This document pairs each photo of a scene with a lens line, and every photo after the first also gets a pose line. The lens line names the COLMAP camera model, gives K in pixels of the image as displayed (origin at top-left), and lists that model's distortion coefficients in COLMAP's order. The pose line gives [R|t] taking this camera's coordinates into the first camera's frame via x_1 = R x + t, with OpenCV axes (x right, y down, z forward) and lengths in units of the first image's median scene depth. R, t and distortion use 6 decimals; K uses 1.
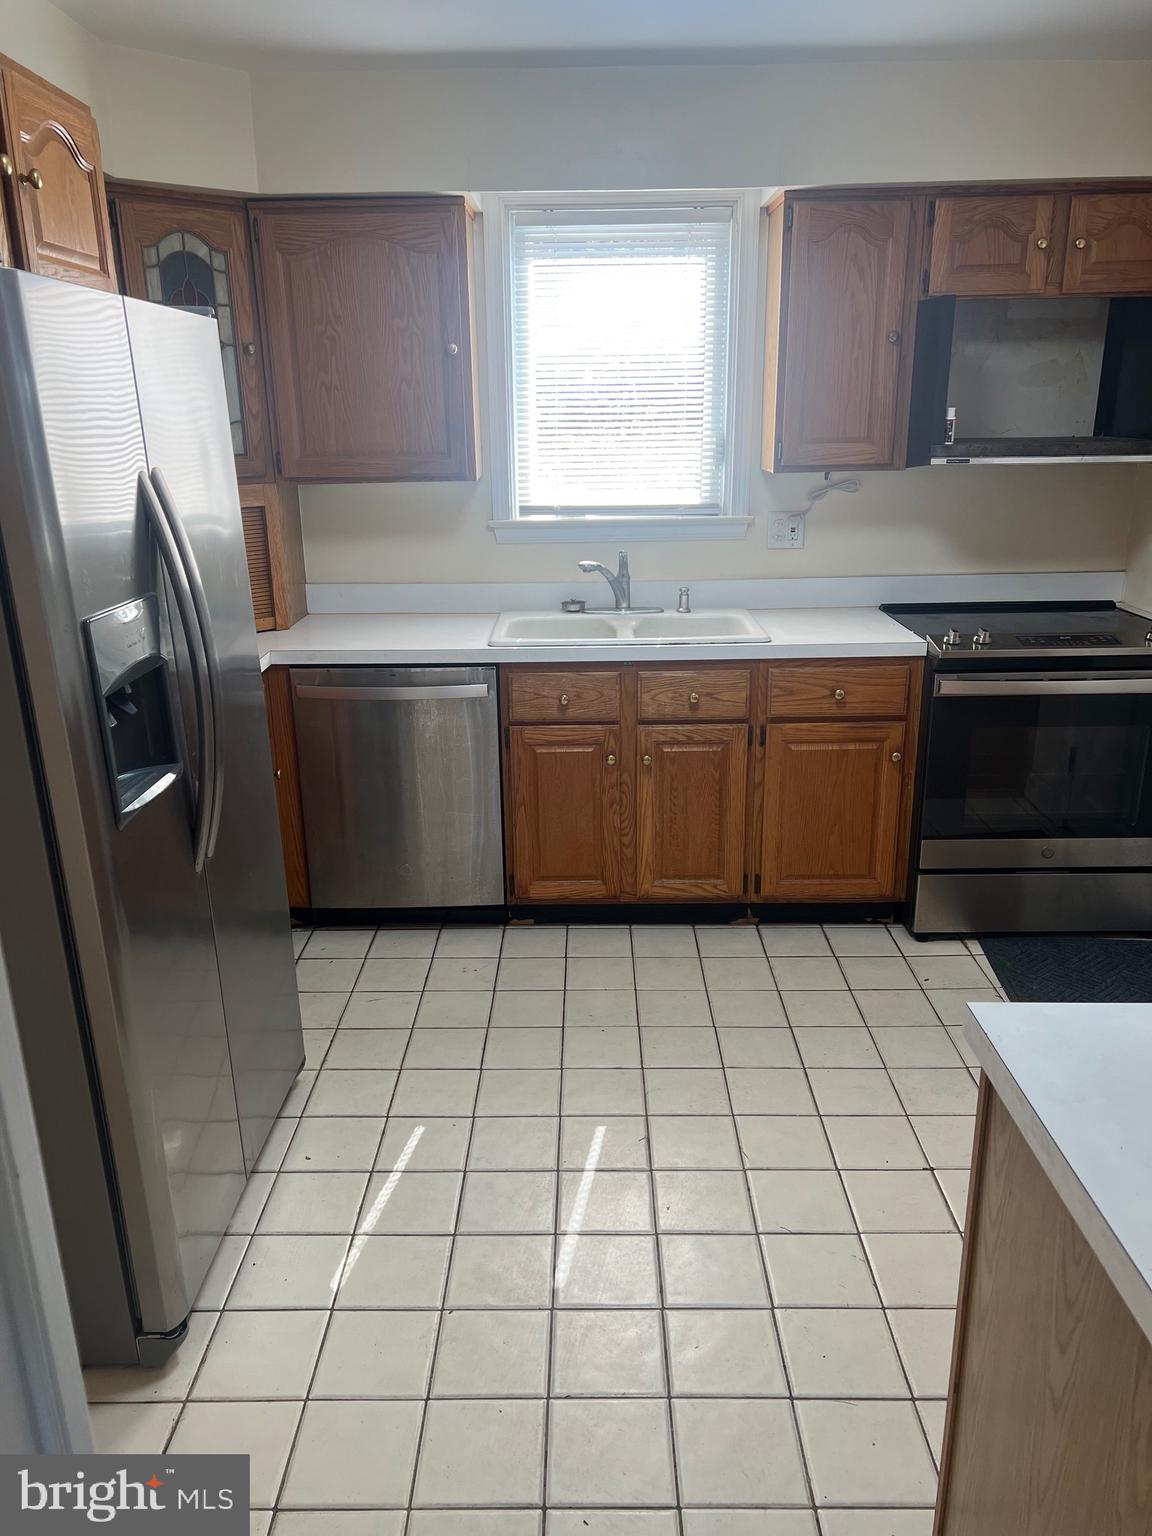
lens RADIAL K [[1137.1, 0, 574.3], [0, 1137.1, 764.9], [0, 0, 1]] dist [0.059988, -0.061363]
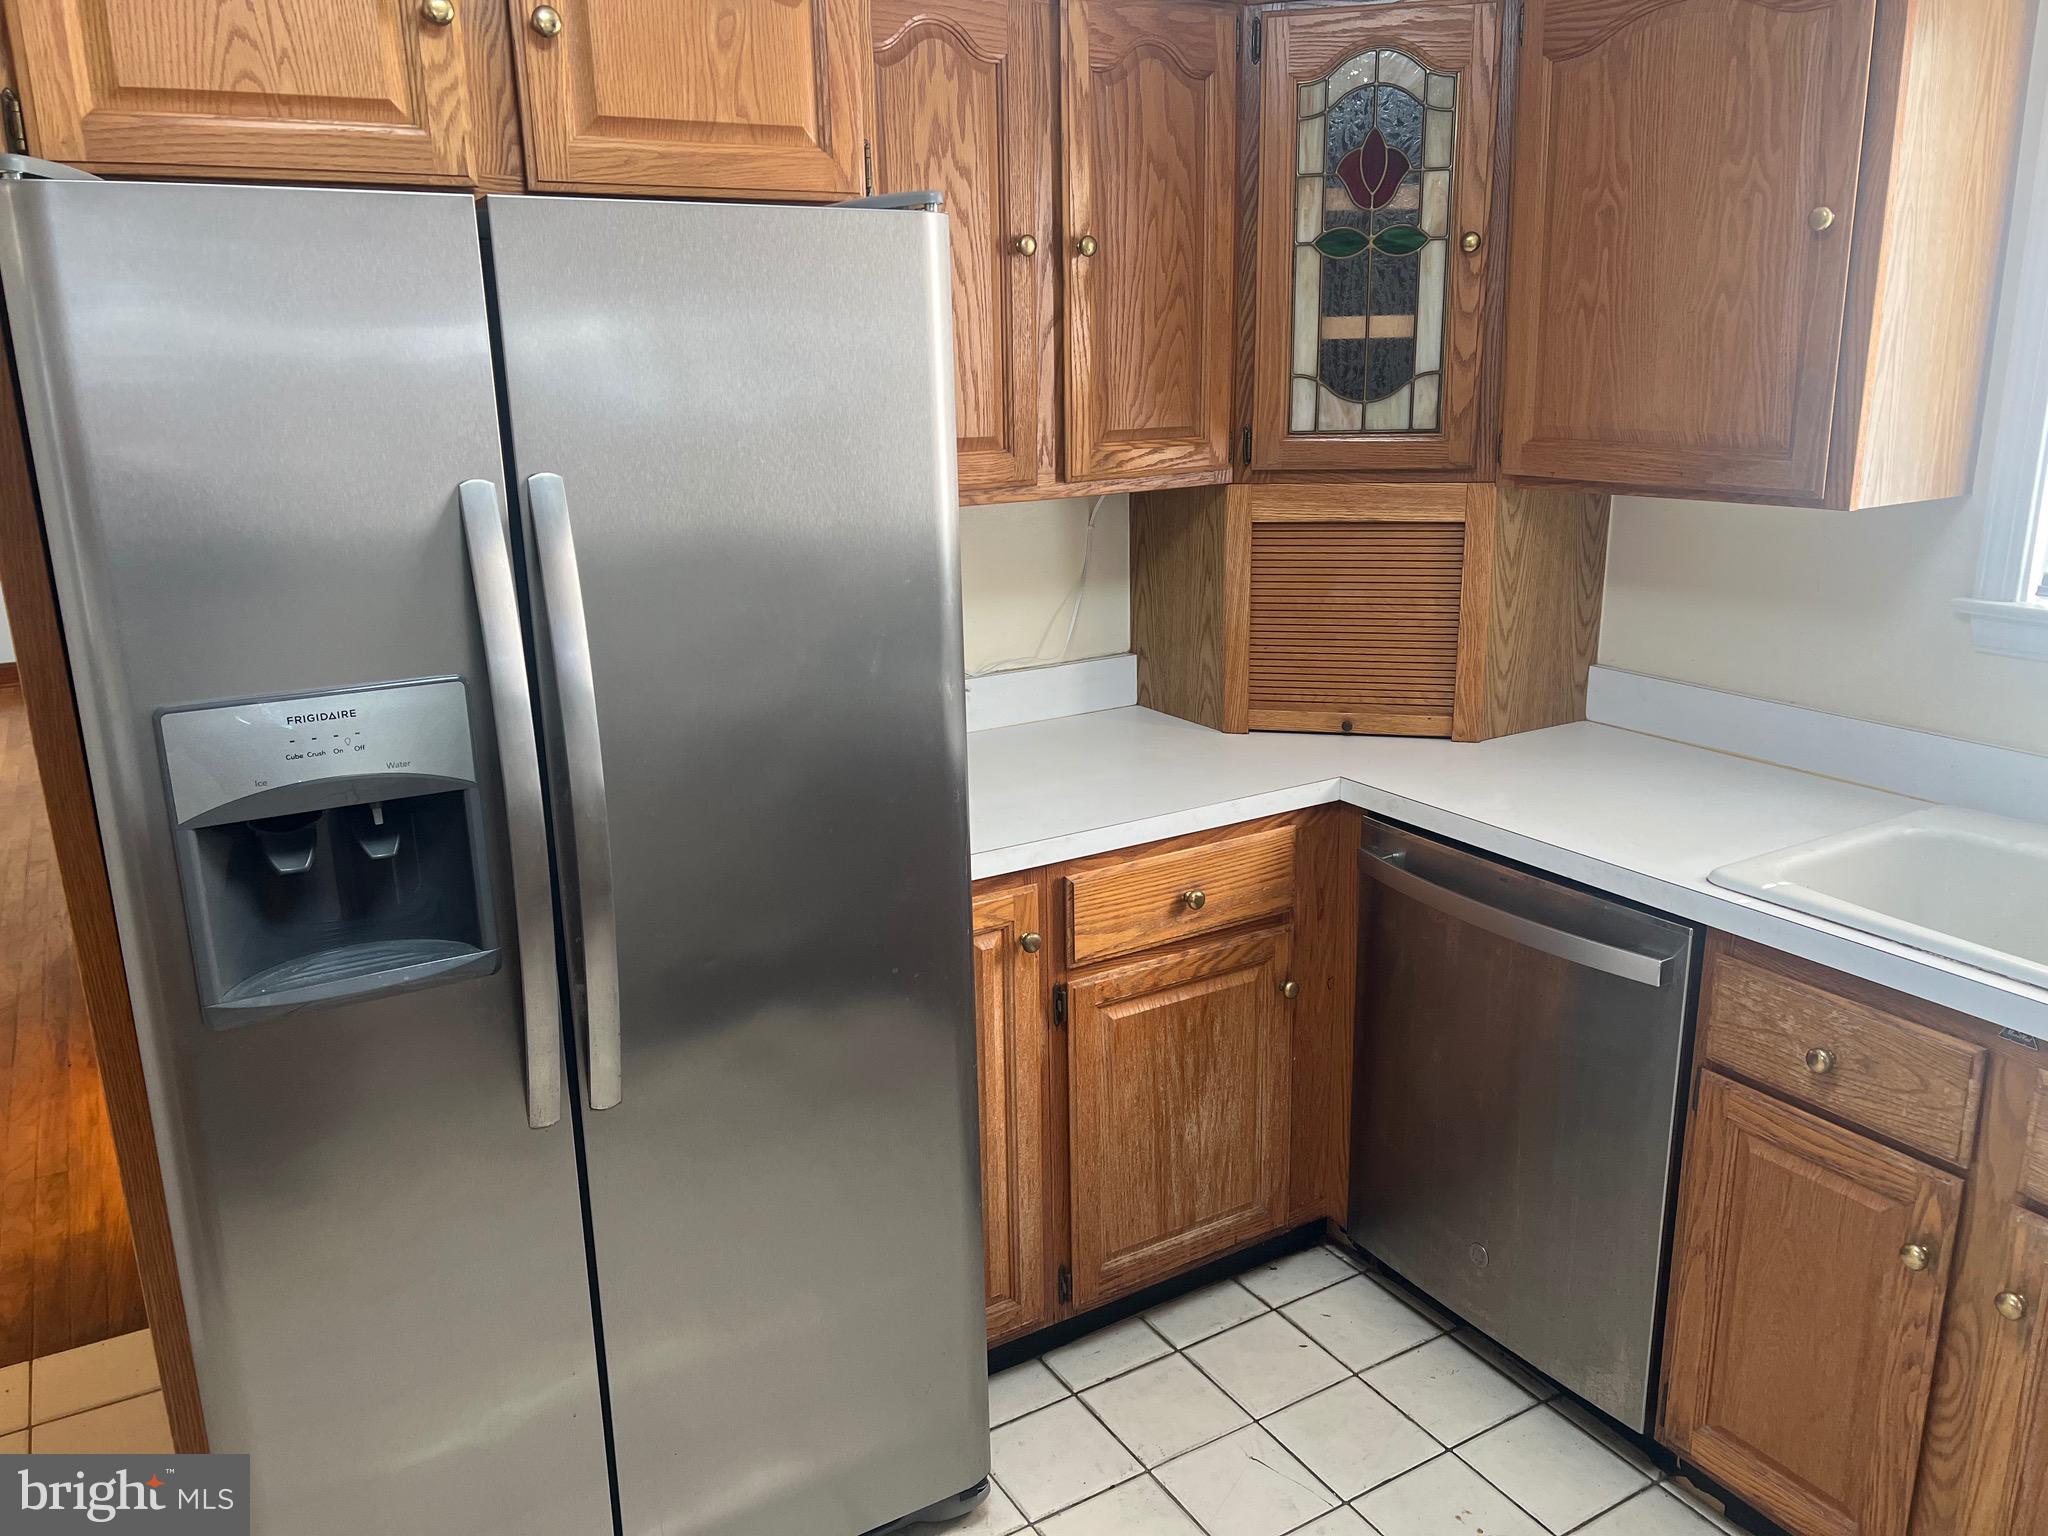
lens RADIAL K [[1516.2, 0, 1030.8], [0, 1516.2, 757.4], [0, 0, 1]] dist [0.059988, -0.061363]
pose [[0.549427, 0.224307, -0.804870, 0.249408], [-0.246308, 0.963966, 0.100509, -0.145794], [0.798413, 0.143024, 0.584877, 0.436151]]
